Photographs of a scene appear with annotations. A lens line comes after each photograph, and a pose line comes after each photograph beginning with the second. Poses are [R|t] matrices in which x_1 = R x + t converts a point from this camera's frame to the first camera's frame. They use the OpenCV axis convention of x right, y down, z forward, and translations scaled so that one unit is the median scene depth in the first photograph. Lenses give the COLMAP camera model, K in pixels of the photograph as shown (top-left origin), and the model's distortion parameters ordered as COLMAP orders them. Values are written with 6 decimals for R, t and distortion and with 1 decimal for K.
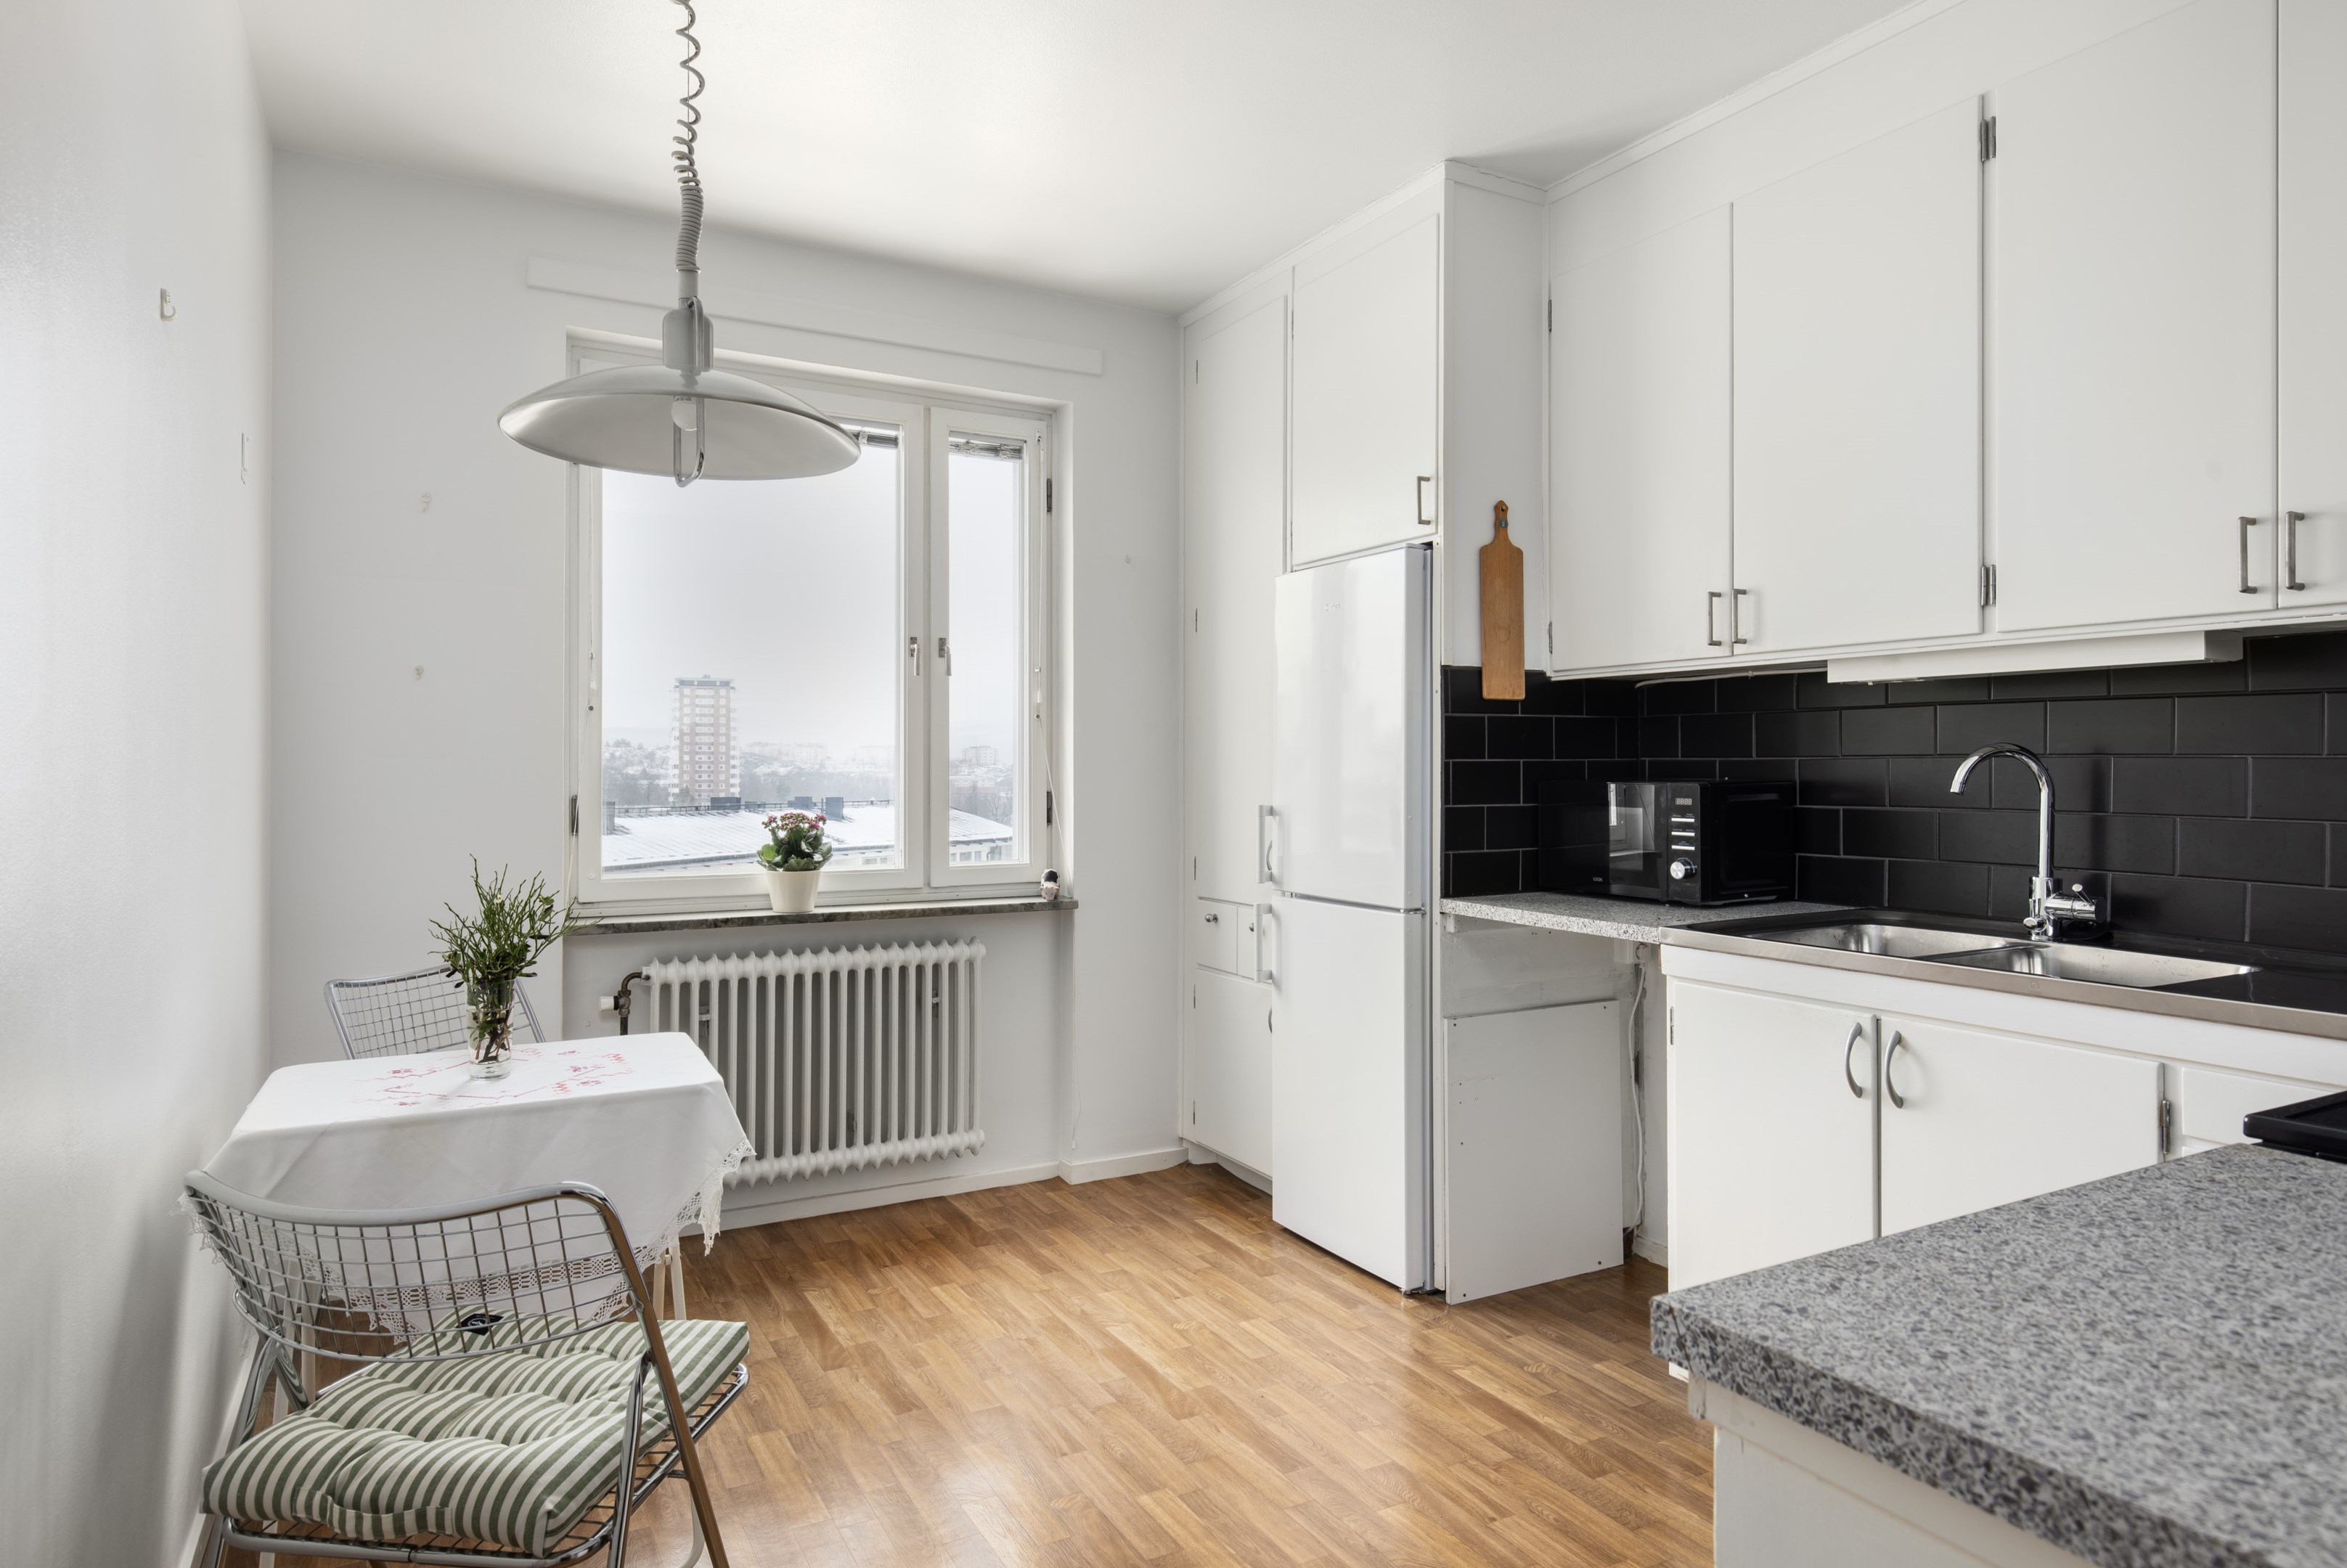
lens RADIAL K [[1327.9, 0, 1164.3], [0, 1327.9, 777.0], [0, 0, 1]] dist [0.002589, -0.000431]
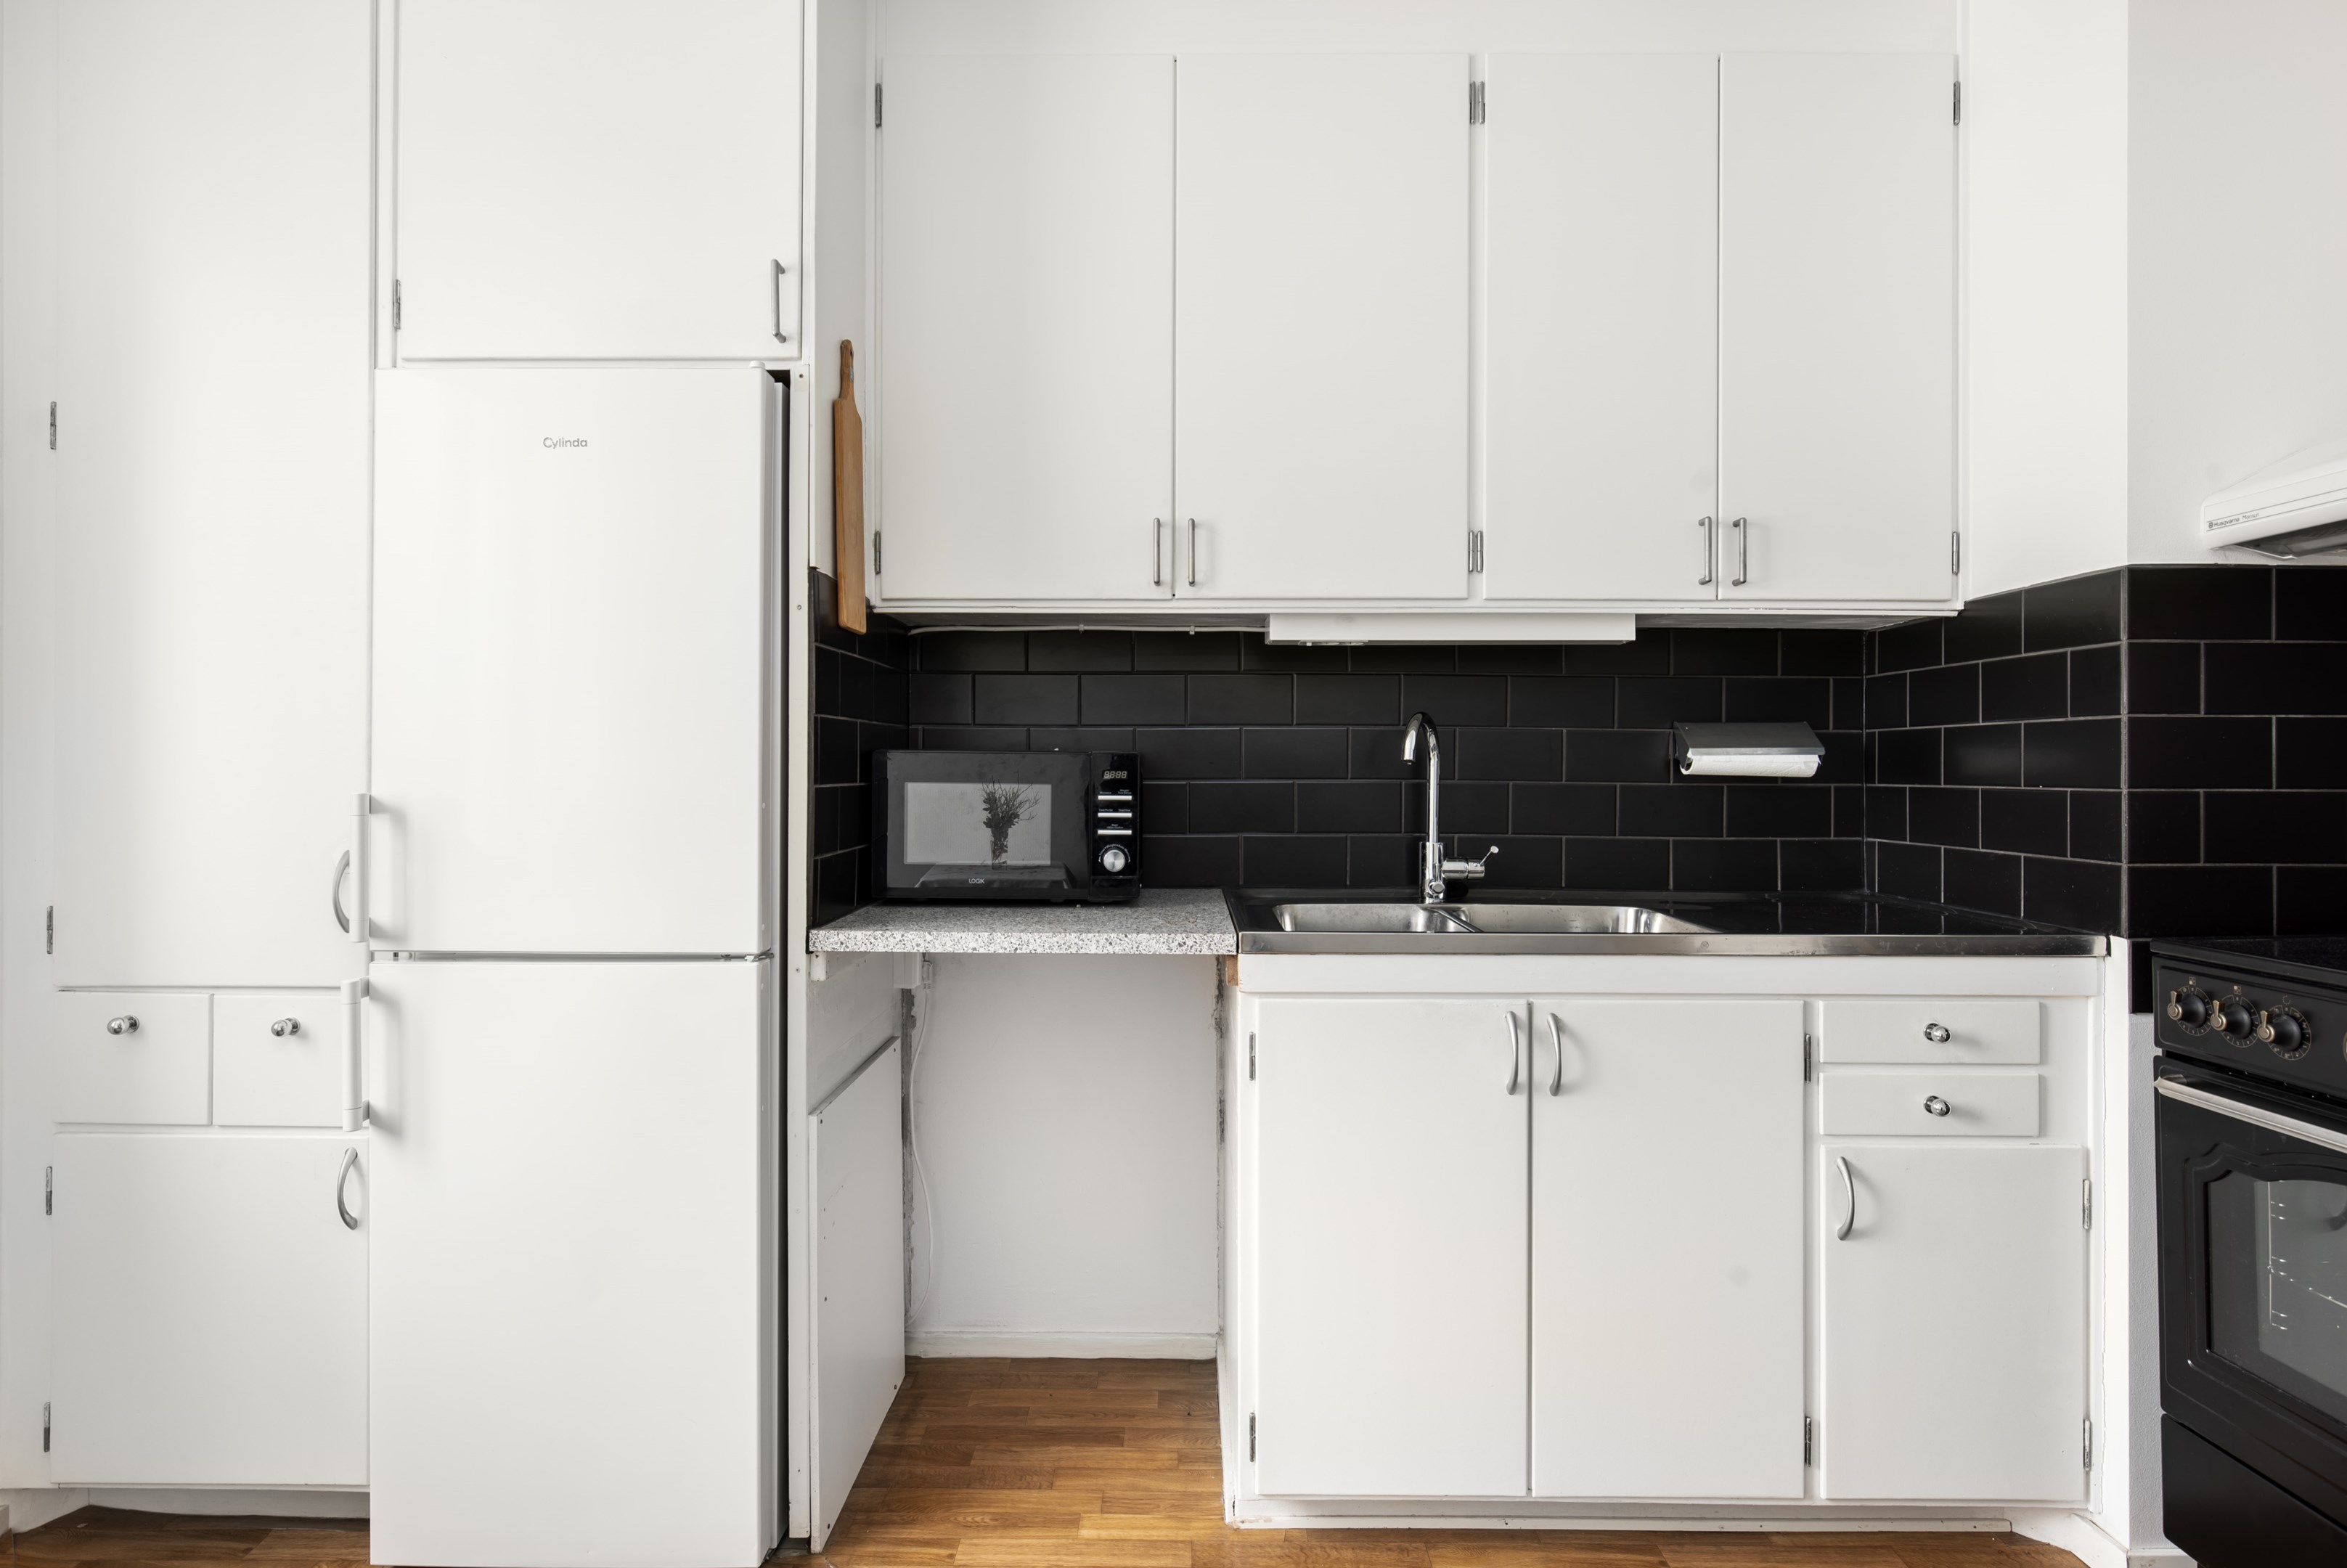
lens RADIAL K [[1234.6, 0, 1169.4], [0, 1234.6, 773.4], [0, 0, 1]] dist [0.003867, -0.000597]
pose [[0.499136, -0.002665, 0.866520, -0.248689], [0.002543, 0.999995, 0.001611, 0.016985], [-0.866520, 0.001400, 0.499140, 0.614791]]
